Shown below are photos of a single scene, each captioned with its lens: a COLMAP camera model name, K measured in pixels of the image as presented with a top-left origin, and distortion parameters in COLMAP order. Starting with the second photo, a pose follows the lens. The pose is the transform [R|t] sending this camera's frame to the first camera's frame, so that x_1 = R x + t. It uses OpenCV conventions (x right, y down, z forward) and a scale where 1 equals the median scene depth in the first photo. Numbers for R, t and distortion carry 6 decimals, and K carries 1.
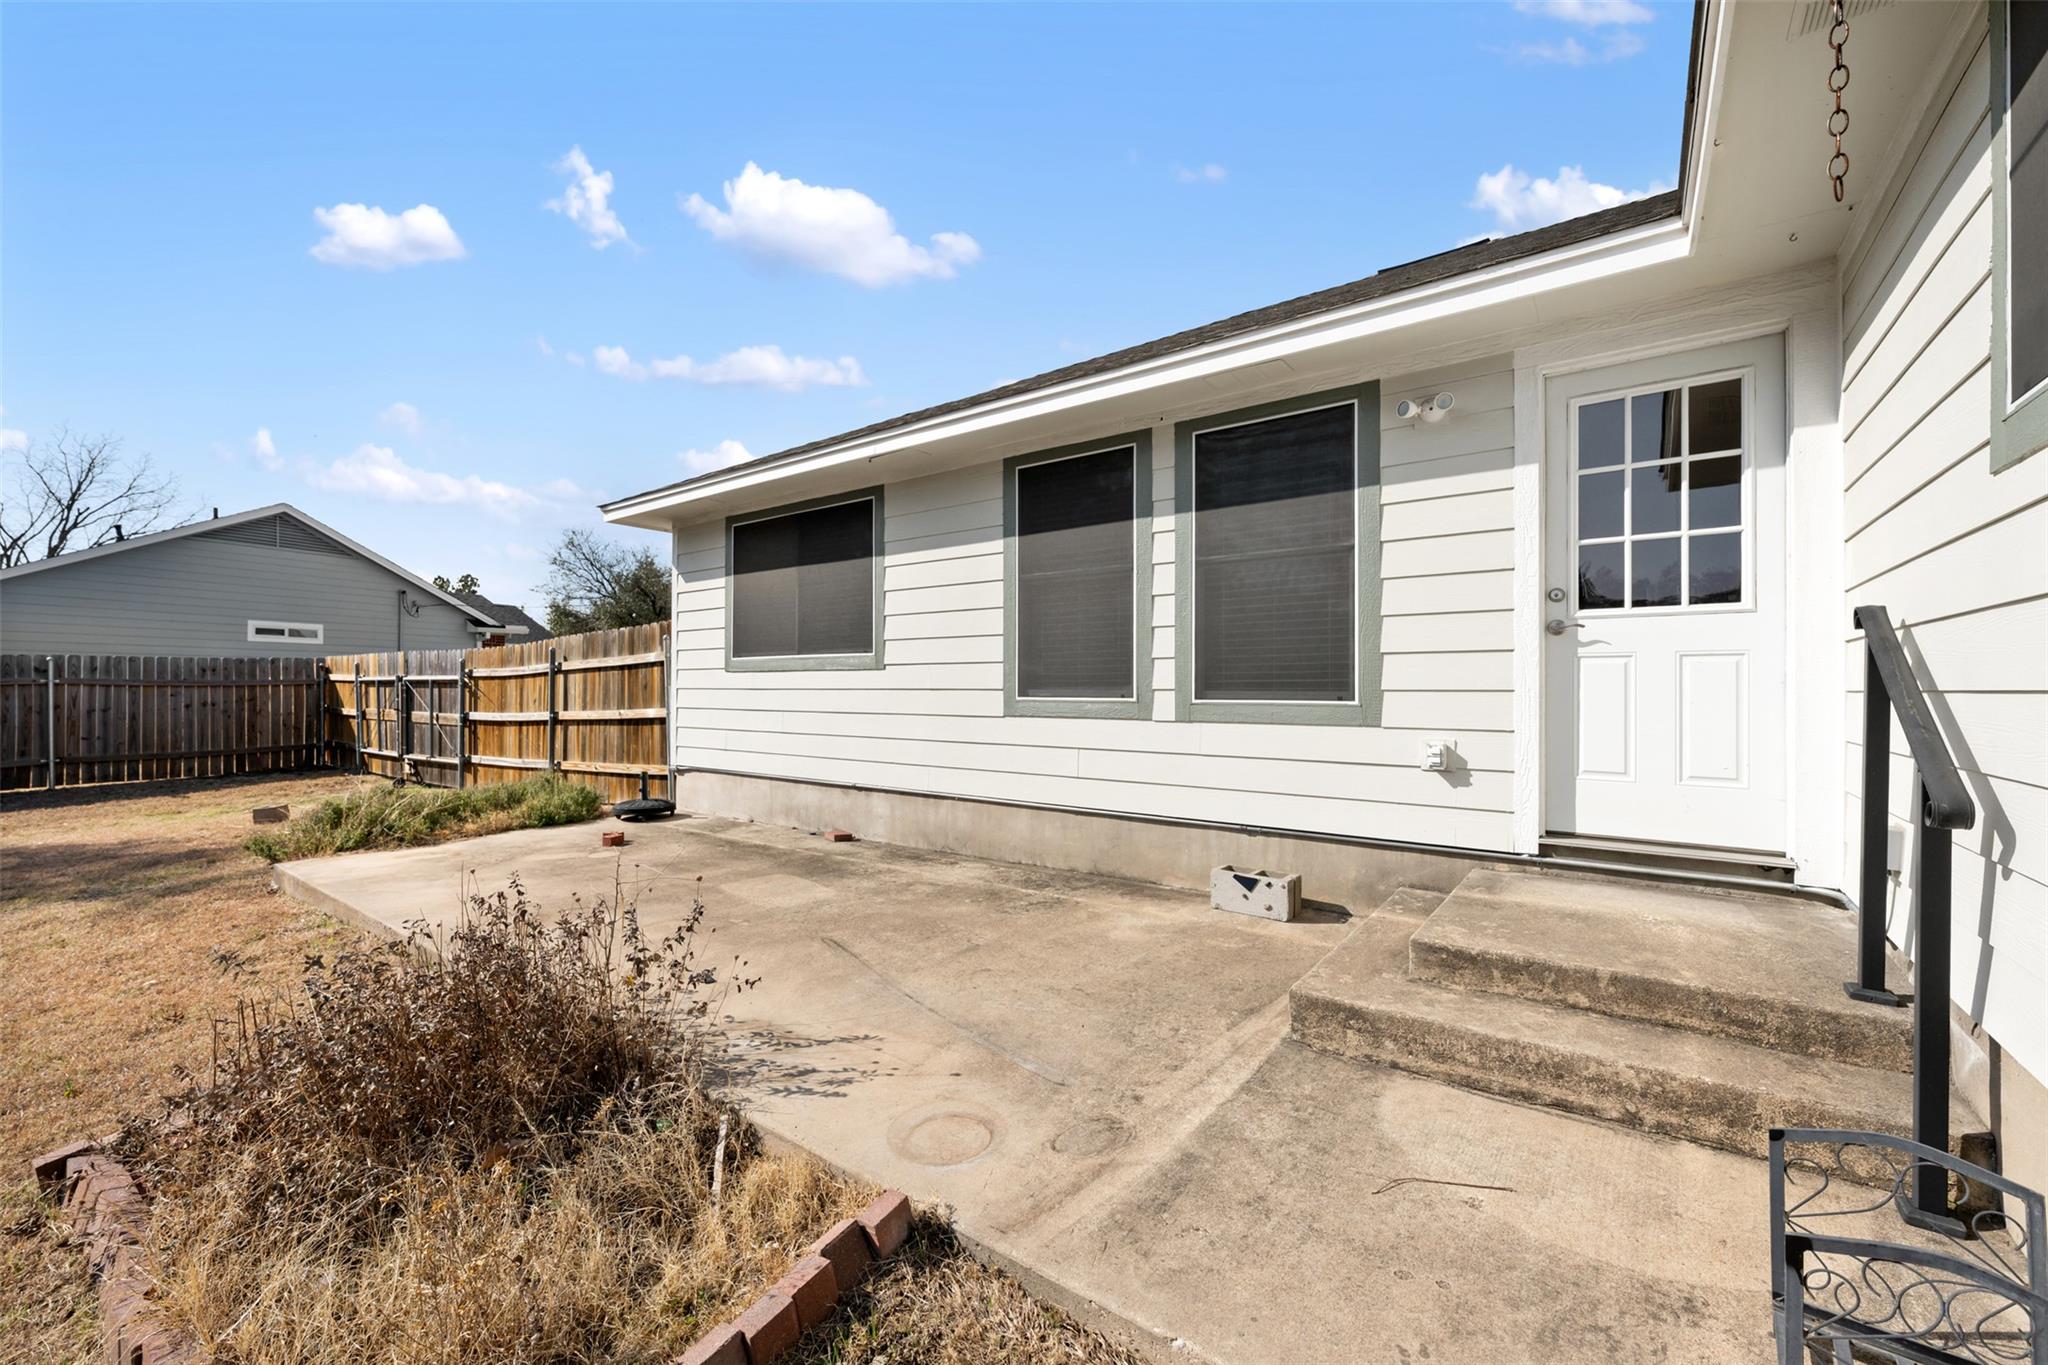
lens RADIAL K [[811.8, 0, 1018.3], [0, 811.8, 686.8], [0, 0, 1]] dist [-0.001890, -0.000125]
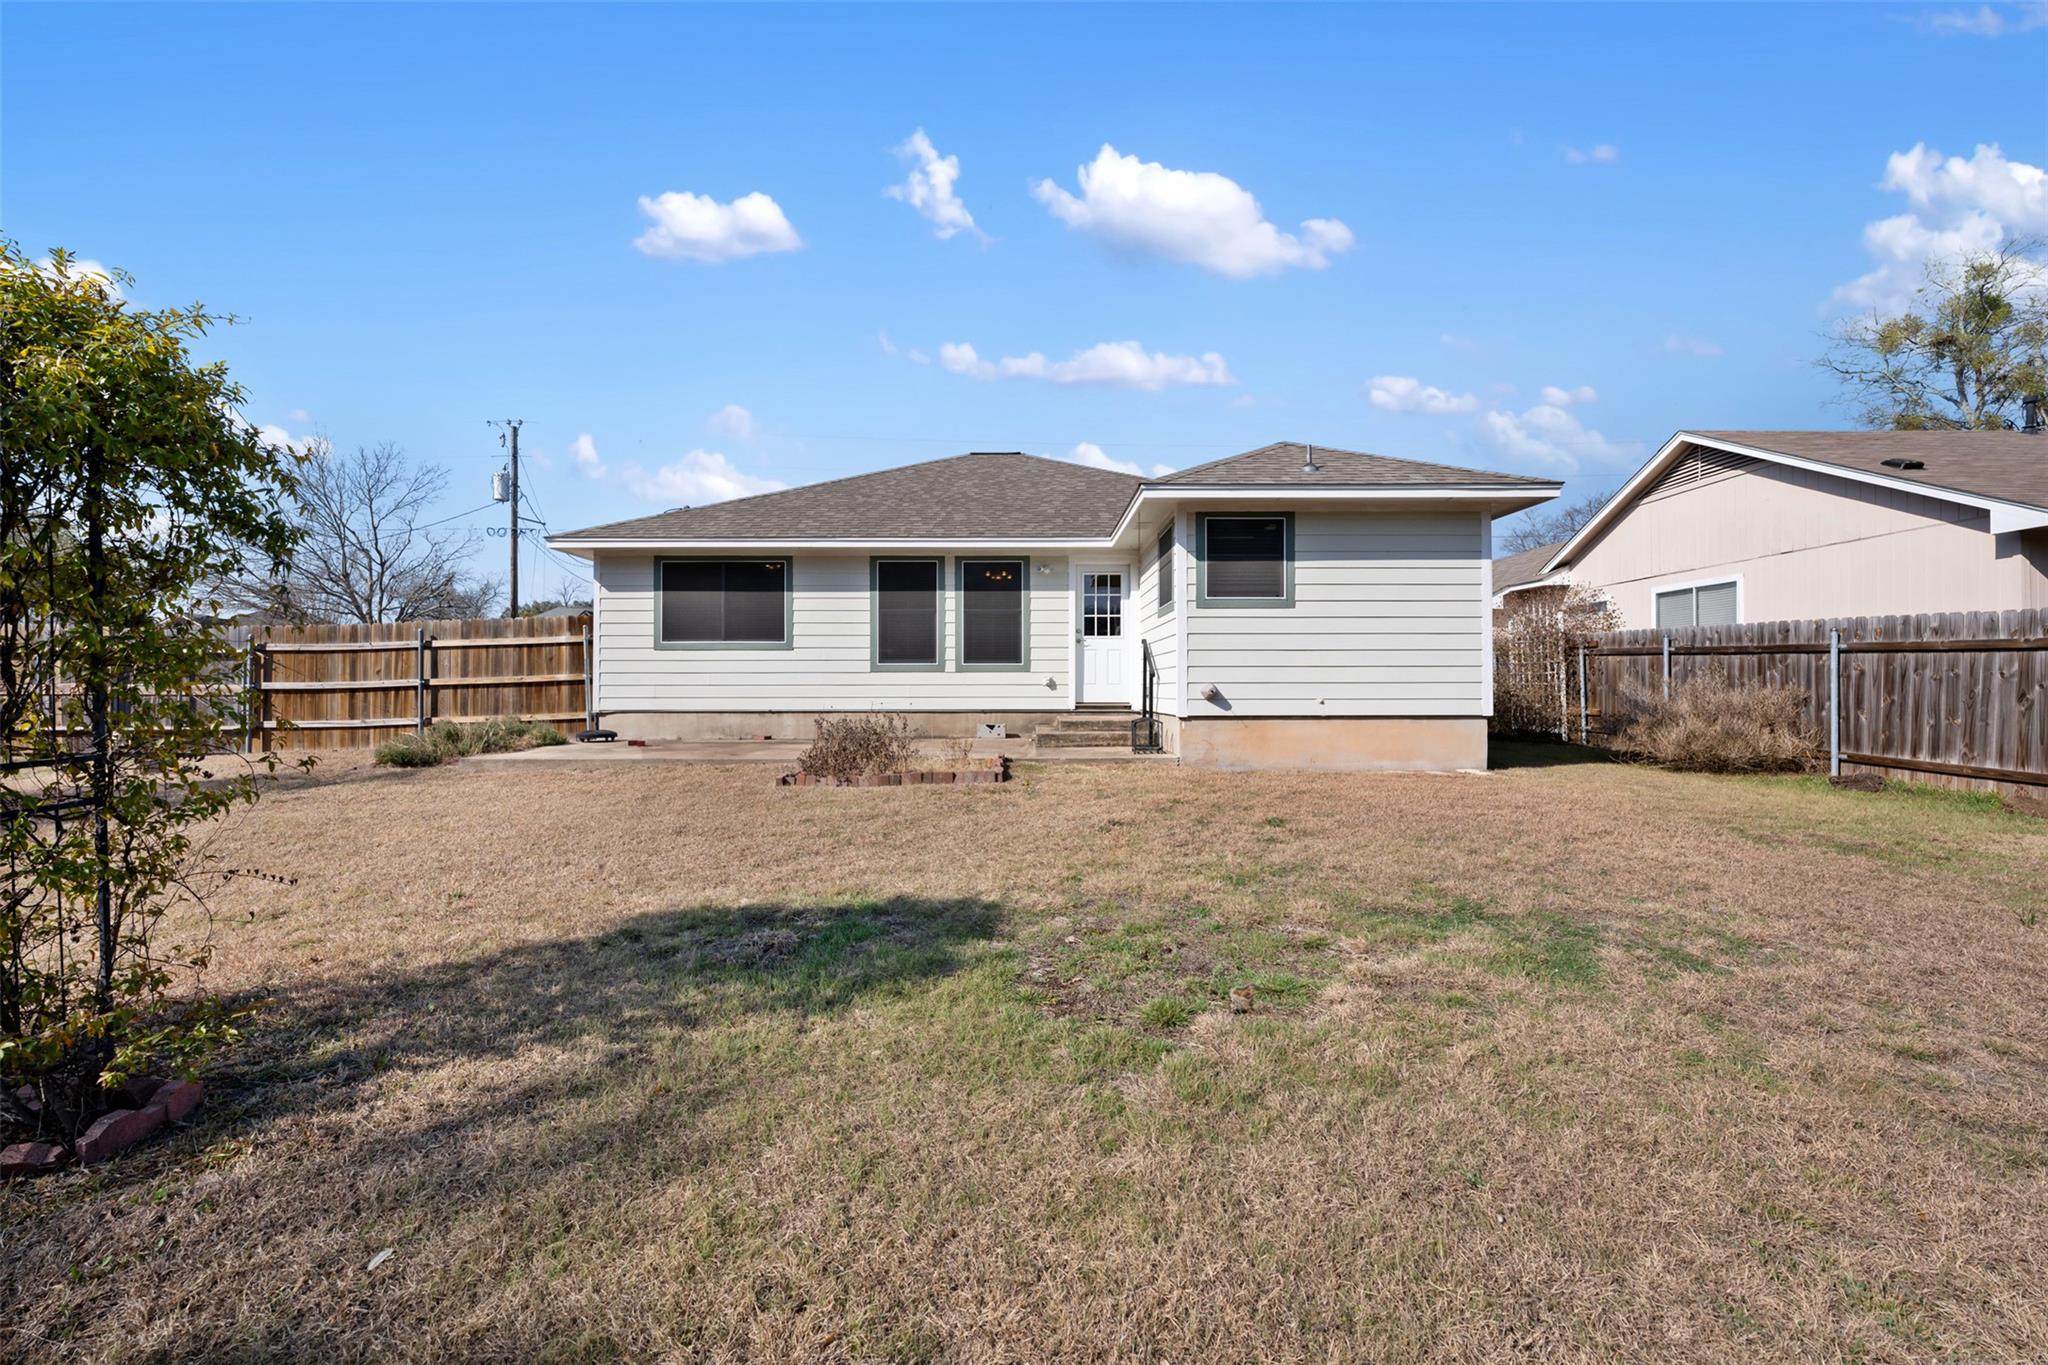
lens RADIAL K [[811.8, 0, 1018.3], [0, 811.8, 686.8], [0, 0, 1]] dist [-0.001890, -0.000125]
pose [[0.809578, -0.005424, 0.586988, -1.046704], [0.000756, 0.999966, 0.008198, 0.061714], [-0.587012, -0.006194, 0.809554, -1.086387]]
